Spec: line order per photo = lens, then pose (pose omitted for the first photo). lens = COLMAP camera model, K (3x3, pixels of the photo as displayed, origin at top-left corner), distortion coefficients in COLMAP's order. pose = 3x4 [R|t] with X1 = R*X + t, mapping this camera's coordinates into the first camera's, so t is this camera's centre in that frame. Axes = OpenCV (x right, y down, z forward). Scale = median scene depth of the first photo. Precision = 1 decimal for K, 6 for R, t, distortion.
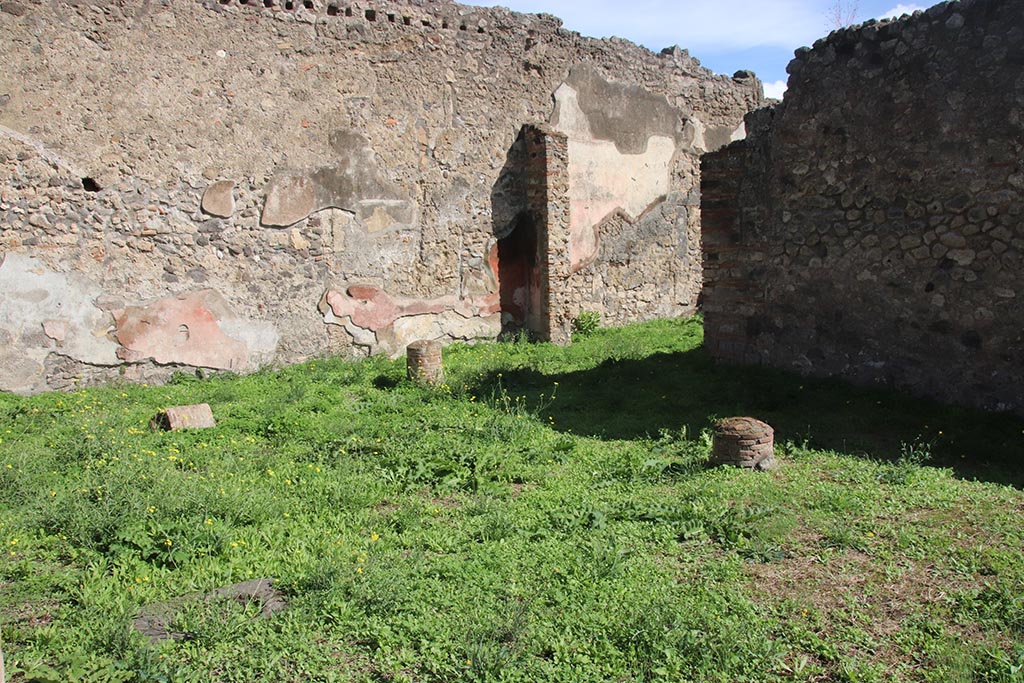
lens RADIAL K [[944.6, 0, 514.2], [0, 944.6, 339.0], [0, 0, 1]] dist [-0.049849, 0.000000]
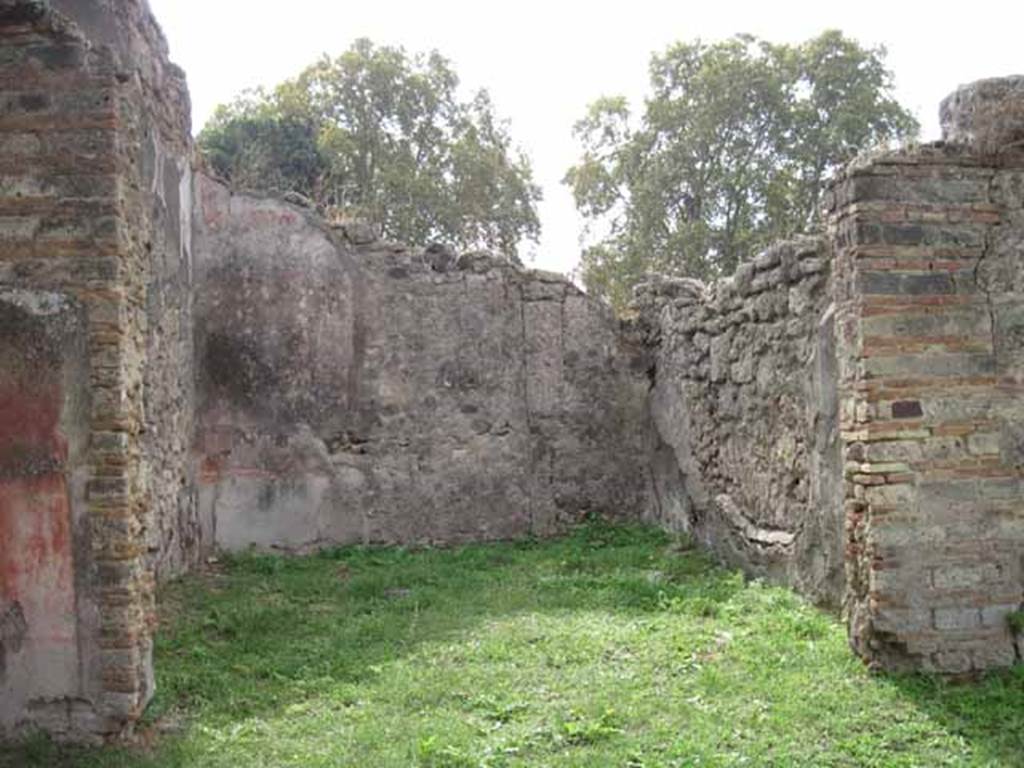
lens RADIAL K [[1066.8, 0, 516.5], [0, 1066.8, 389.4], [0, 0, 1]] dist [-0.099619, 0.000000]
pose [[0.421155, 0.018310, 0.906804, -0.211628], [0.115859, 0.990520, -0.073810, -0.063045], [-0.899558, 0.136146, 0.415041, 0.741121]]
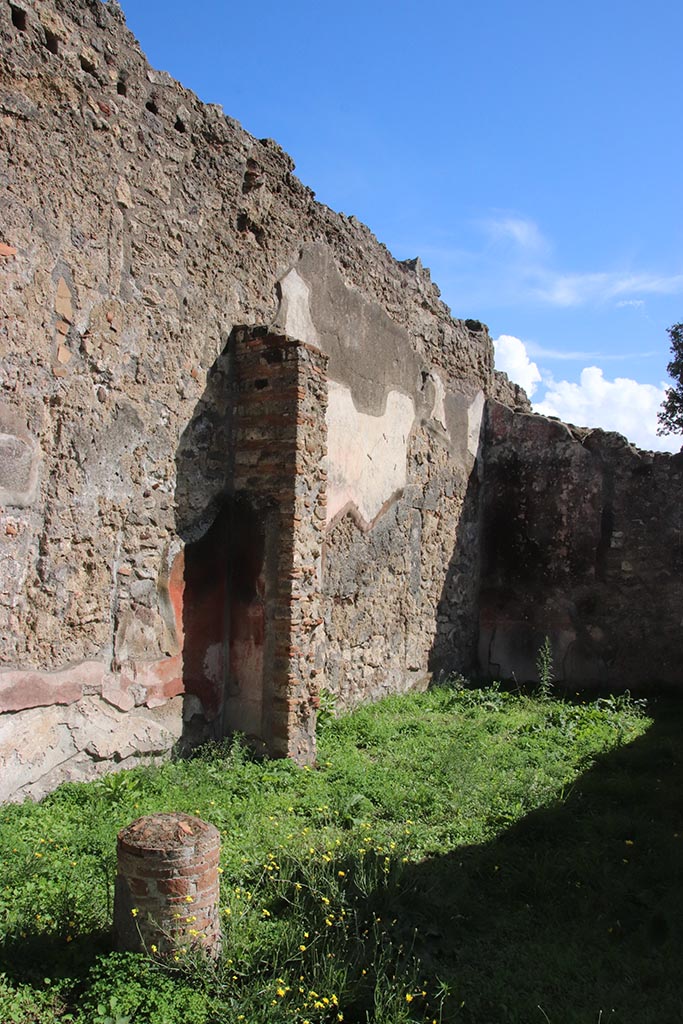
lens RADIAL K [[944.6, 0, 336.3], [0, 944.6, 521.2], [0, 0, 1]] dist [-0.049849, 0.000000]
pose [[0.892439, 0.070583, 0.445612, -0.165490], [-0.001324, 0.988092, -0.153858, -0.043087], [-0.451166, 0.136719, 0.881906, 0.542471]]
